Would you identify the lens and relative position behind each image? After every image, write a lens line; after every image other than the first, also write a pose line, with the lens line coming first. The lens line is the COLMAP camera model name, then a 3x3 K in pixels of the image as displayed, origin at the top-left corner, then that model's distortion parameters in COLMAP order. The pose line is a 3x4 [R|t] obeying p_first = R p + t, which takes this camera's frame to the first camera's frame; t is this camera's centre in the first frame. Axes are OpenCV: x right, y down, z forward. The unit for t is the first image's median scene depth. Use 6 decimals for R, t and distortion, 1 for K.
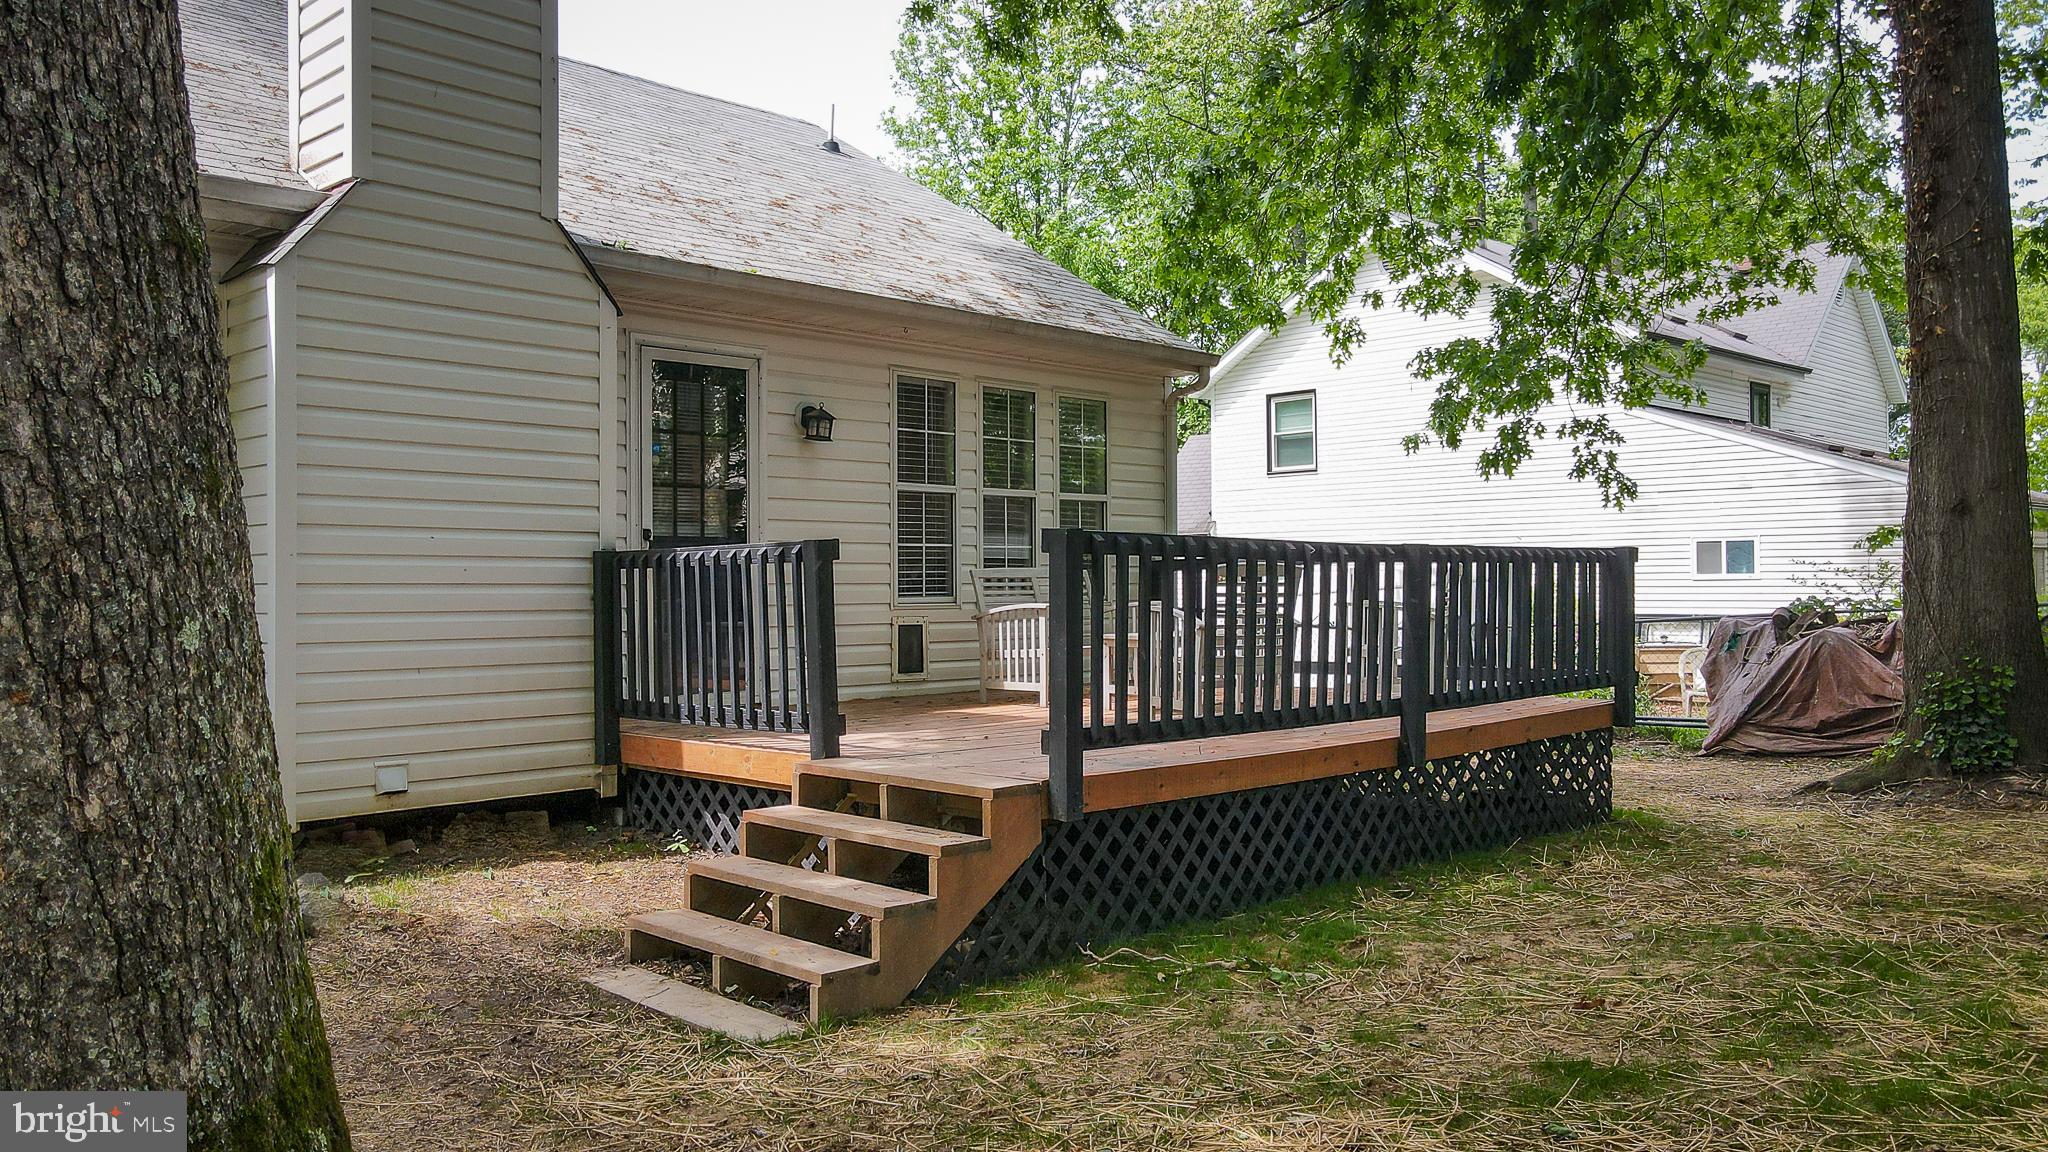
lens RADIAL K [[1490.1, 0, 1026.2], [0, 1490.1, 579.8], [0, 0, 1]] dist [0.034035, -0.001249]
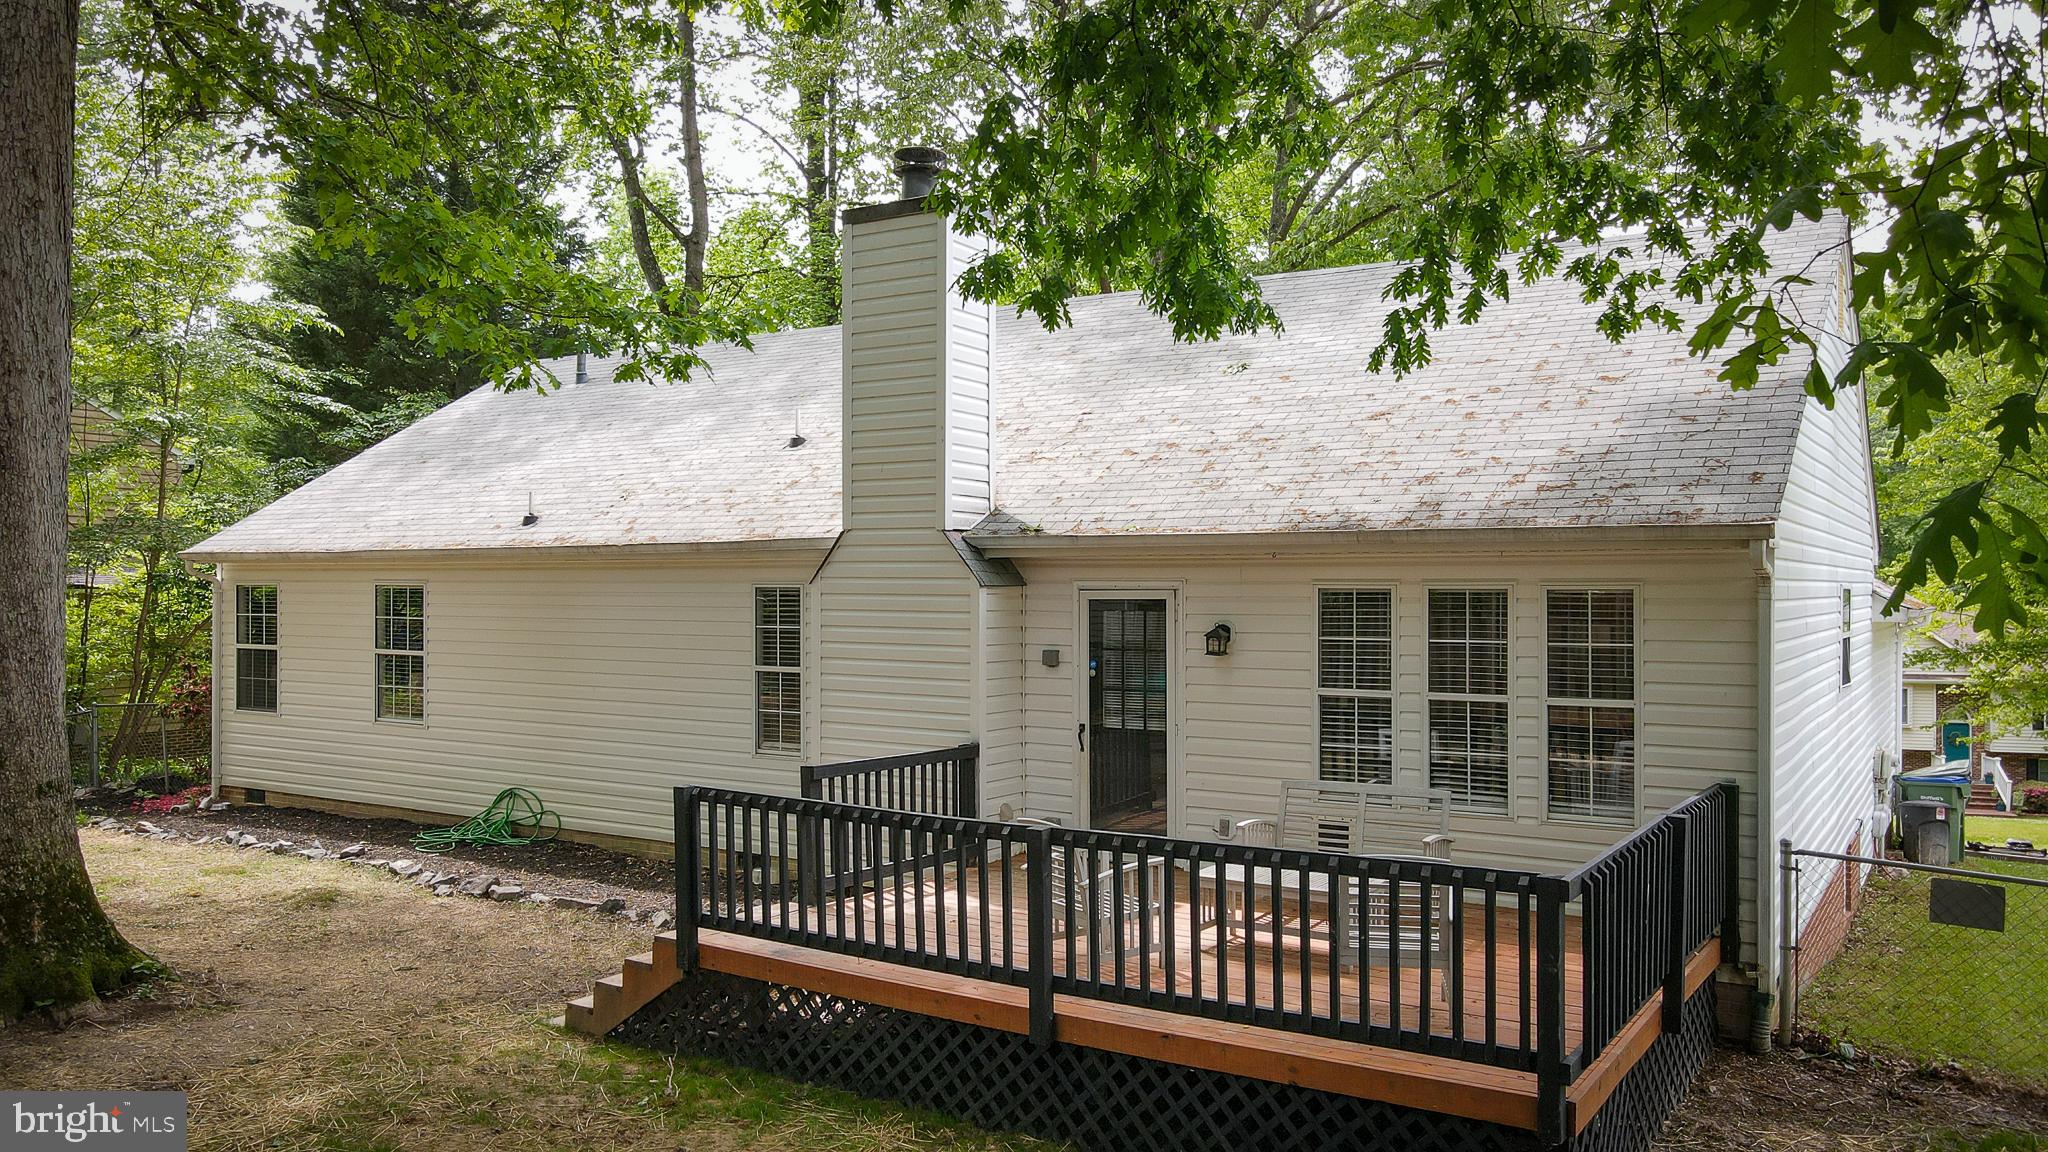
lens RADIAL K [[1490.1, 0, 1026.7], [0, 1490.1, 581.1], [0, 0, 1]] dist [0.034035, -0.001249]
pose [[0.203060, -0.001909, -0.979165, 0.925587], [-0.005245, 0.999982, -0.003037, -0.137900], [0.979152, 0.005753, 0.203046, 0.574754]]
